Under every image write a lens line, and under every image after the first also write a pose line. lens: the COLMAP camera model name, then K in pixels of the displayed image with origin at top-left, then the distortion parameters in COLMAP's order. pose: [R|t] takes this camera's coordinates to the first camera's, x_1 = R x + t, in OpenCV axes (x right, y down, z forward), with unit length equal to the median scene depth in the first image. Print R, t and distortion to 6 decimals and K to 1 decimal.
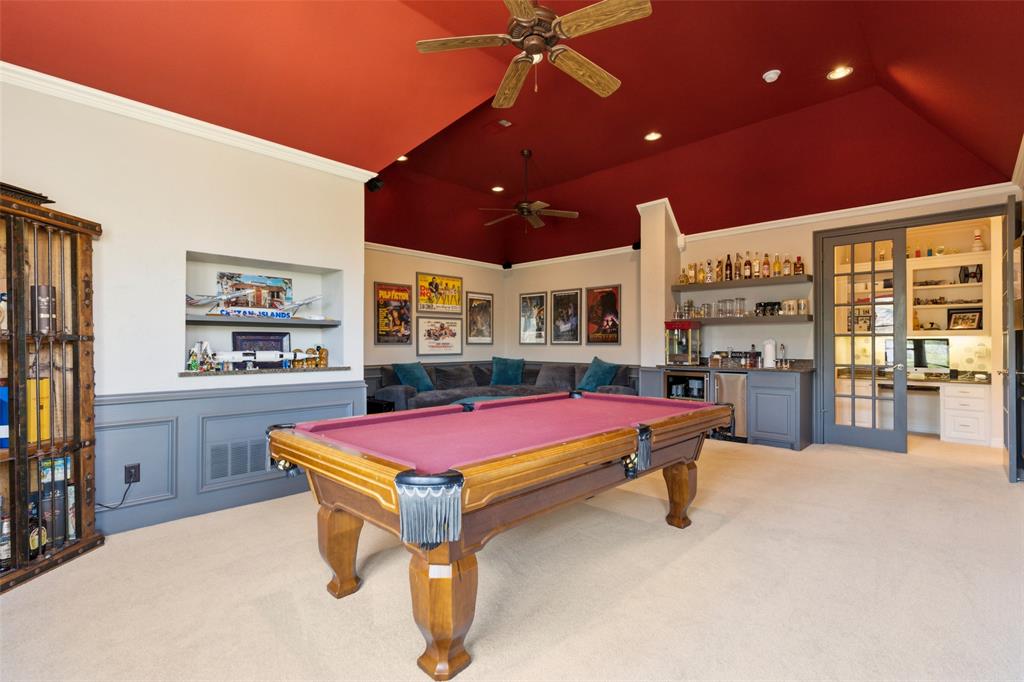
lens RADIAL K [[467.7, 0, 515.0], [0, 467.7, 345.4], [0, 0, 1]] dist [0.006215, -0.000158]
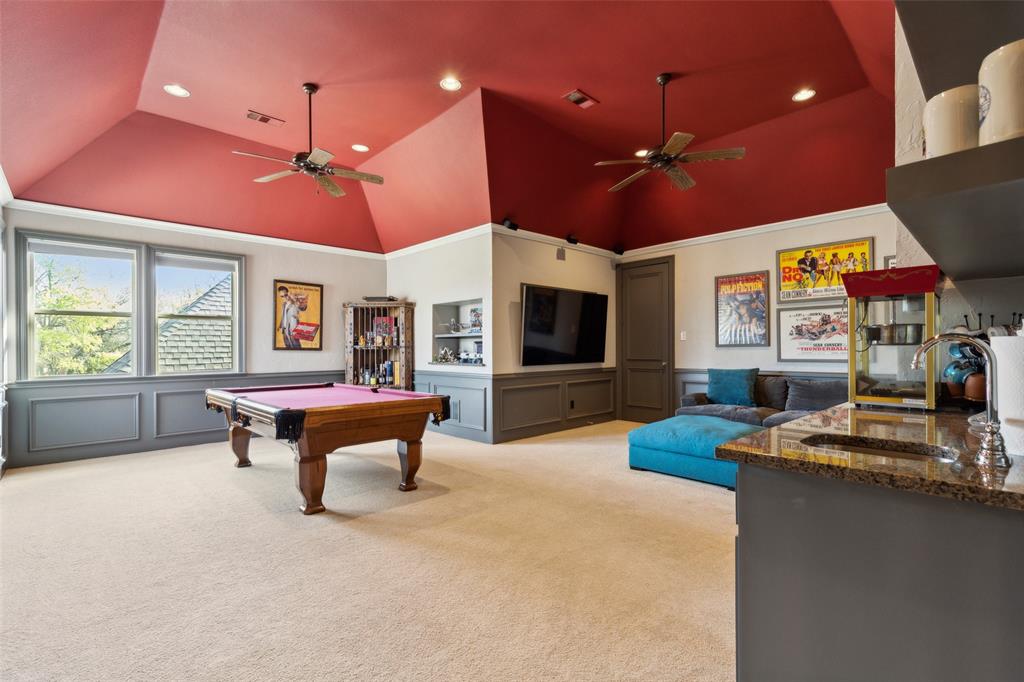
lens RADIAL K [[467.7, 0, 515.0], [0, 467.7, 345.4], [0, 0, 1]] dist [0.006215, -0.000158]
pose [[-0.048837, -0.004819, -0.998795, 0.569635], [0.005780, 0.999970, -0.005108, -0.001914], [0.998790, -0.006022, -0.048807, 0.609870]]
